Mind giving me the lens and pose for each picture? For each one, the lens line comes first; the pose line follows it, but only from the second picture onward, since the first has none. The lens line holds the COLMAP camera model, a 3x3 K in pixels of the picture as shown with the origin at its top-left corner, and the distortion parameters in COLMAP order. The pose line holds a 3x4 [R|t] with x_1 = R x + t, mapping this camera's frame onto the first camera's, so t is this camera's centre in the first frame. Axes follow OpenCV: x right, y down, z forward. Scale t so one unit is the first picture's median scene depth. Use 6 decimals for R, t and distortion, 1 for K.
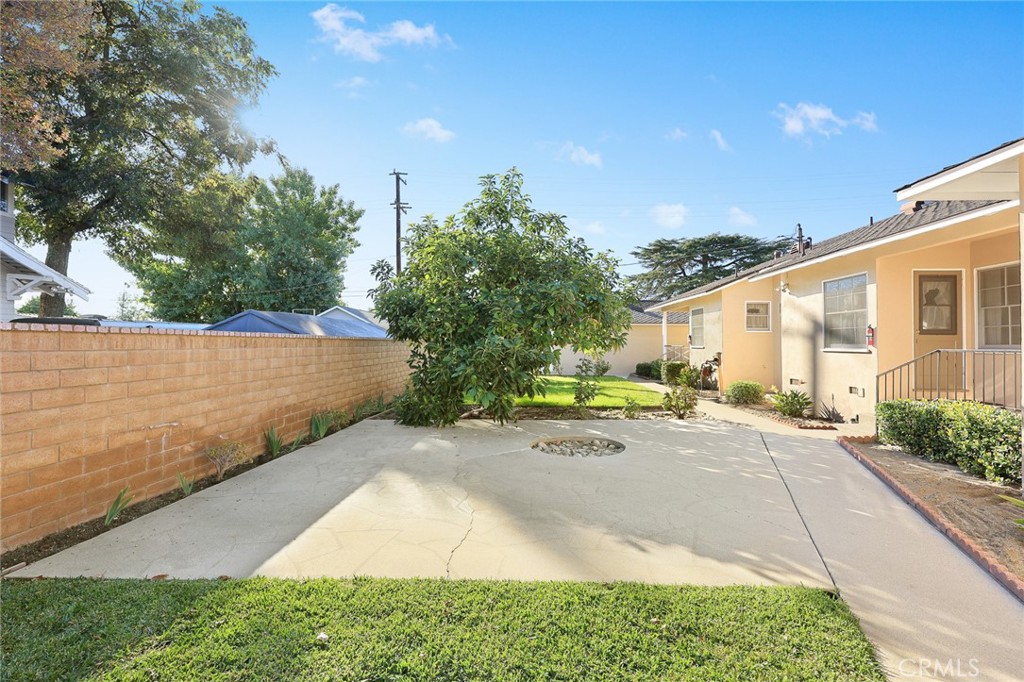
lens RADIAL K [[443.1, 0, 512.0], [0, 443.1, 341.0], [0, 0, 1]] dist [-0.000435, -0.000032]
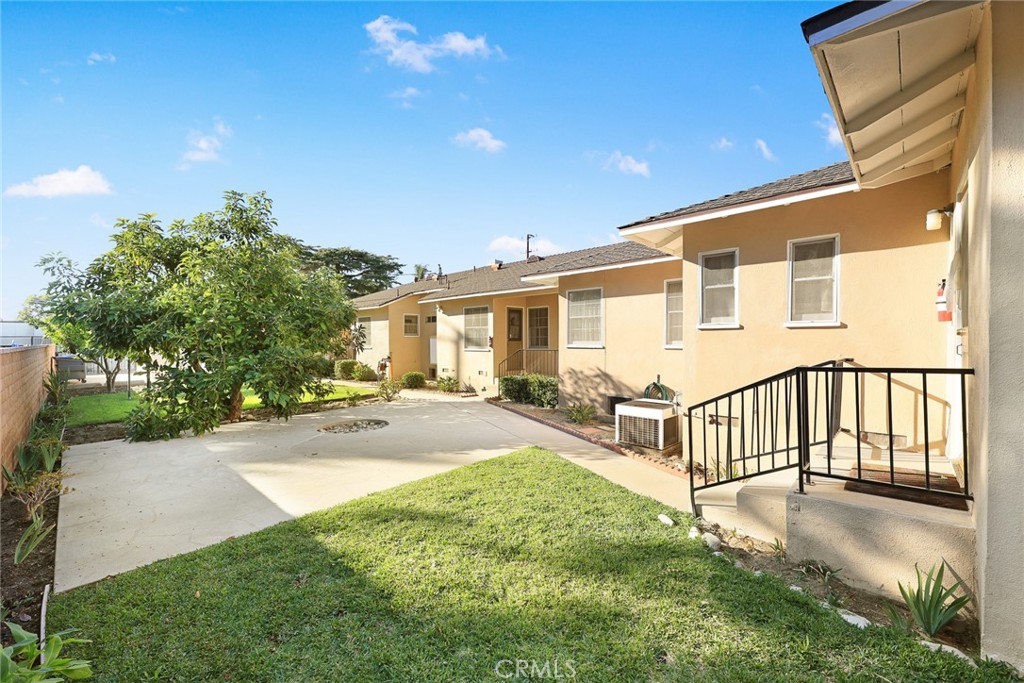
lens RADIAL K [[443.1, 0, 512.0], [0, 443.1, 341.5], [0, 0, 1]] dist [-0.000435, -0.000032]
pose [[0.638314, -0.010325, 0.769707, -0.476263], [0.001597, 0.999926, 0.012088, -0.031715], [-0.769774, -0.006487, 0.638283, -0.195606]]
